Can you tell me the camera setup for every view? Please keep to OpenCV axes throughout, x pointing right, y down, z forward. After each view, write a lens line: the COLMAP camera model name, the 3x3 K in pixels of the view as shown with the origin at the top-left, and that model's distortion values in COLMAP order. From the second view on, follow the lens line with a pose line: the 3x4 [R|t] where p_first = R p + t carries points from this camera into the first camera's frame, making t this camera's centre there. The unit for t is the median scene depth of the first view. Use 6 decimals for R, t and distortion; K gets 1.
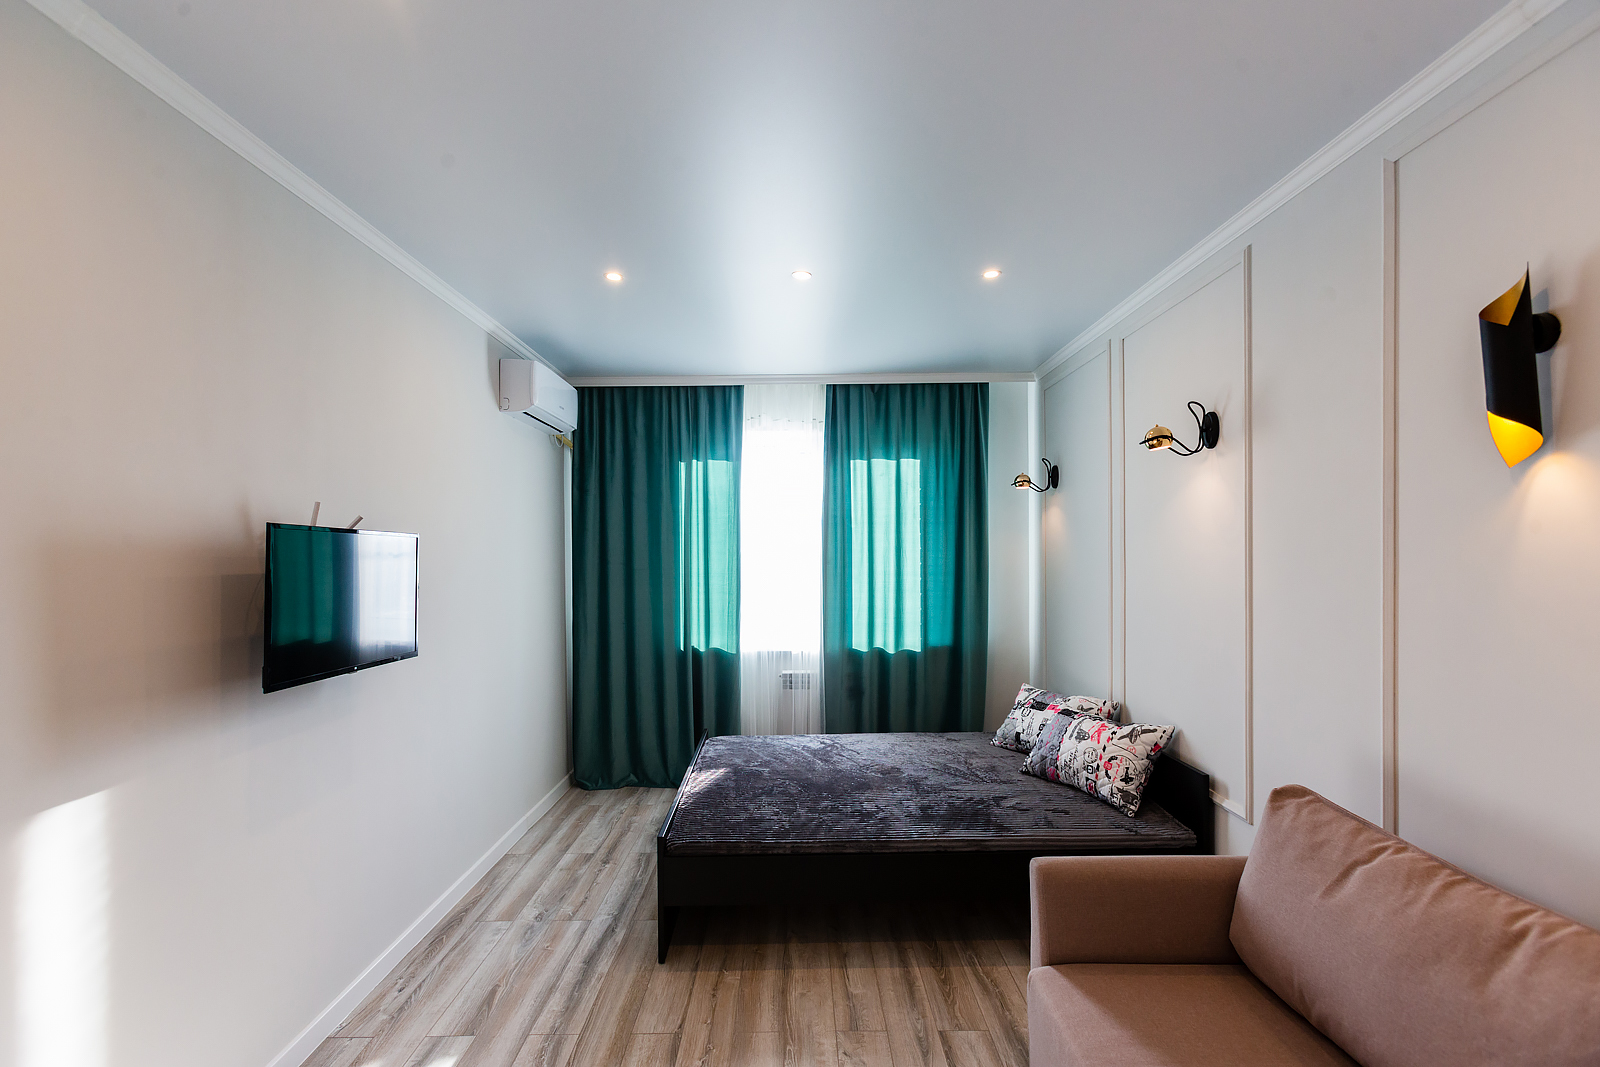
lens RADIAL K [[732.6, 0, 798.4], [0, 732.6, 561.7], [0, 0, 1]] dist [-0.004154, 0.012217]
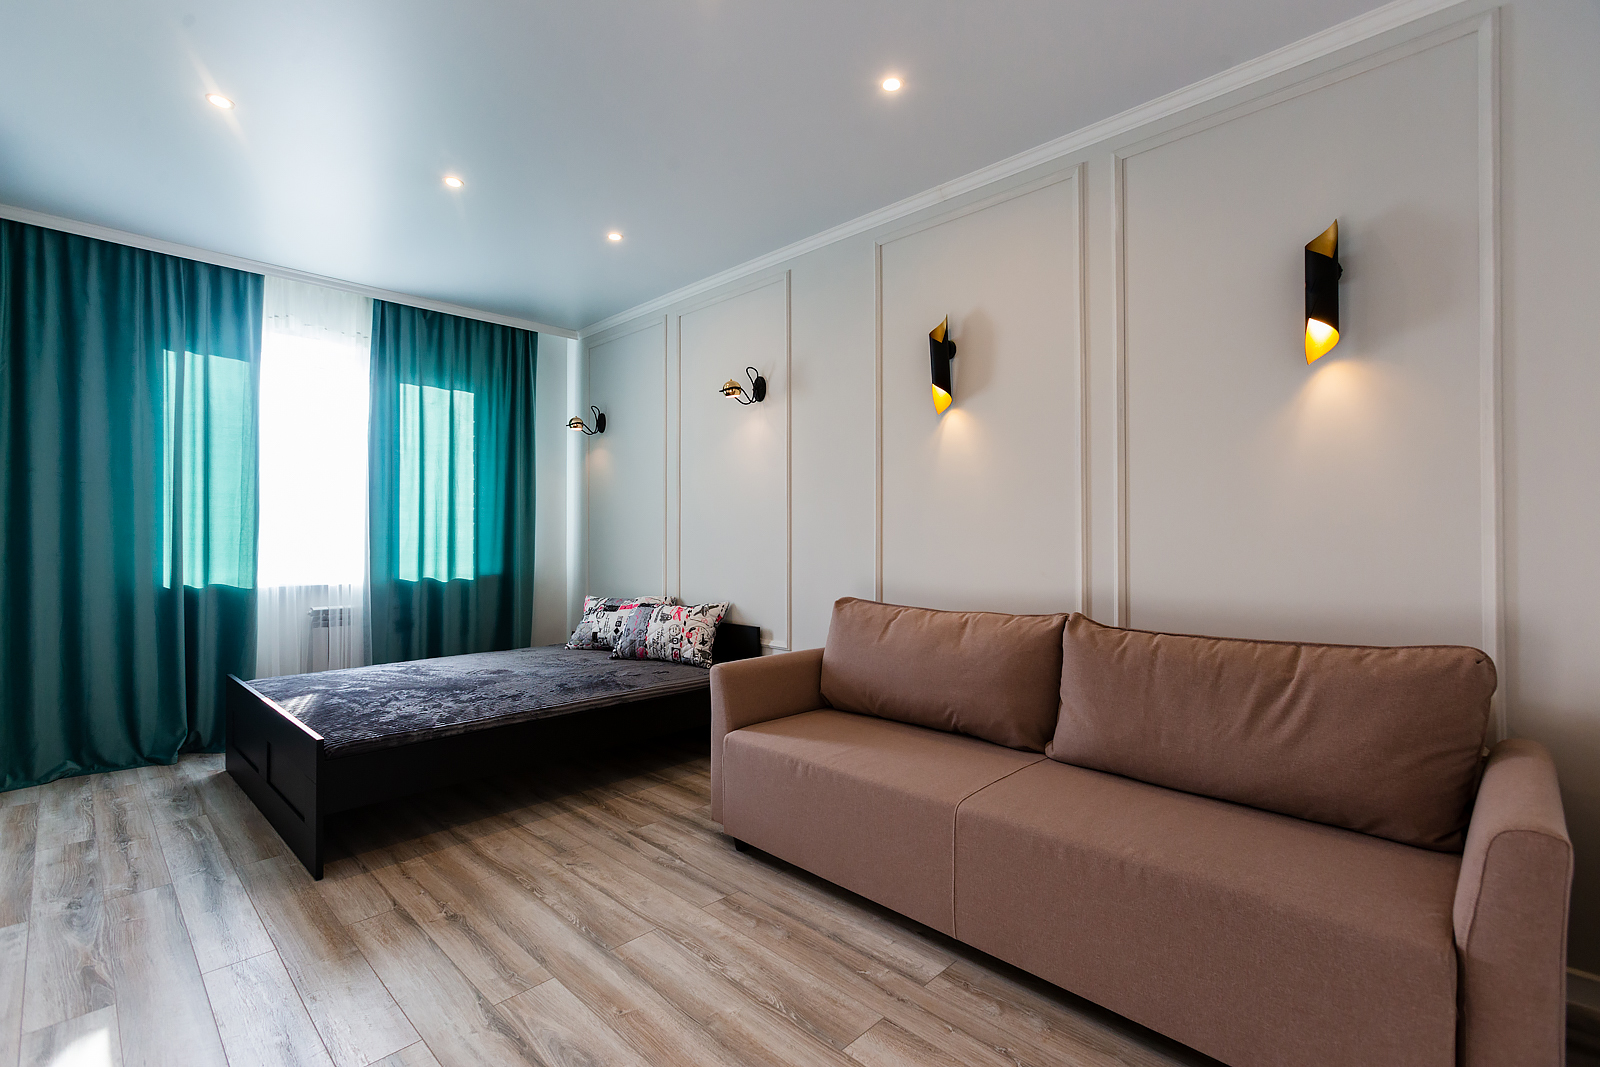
lens RADIAL K [[721.1, 0, 800.0], [0, 721.1, 533.5], [0, 0, 1]] dist [0.001663, 0.000629]
pose [[0.704952, 0.009151, 0.709196, -0.230684], [0.003107, 0.999867, -0.015990, 0.076342], [-0.709248, 0.013476, 0.704830, -0.035620]]
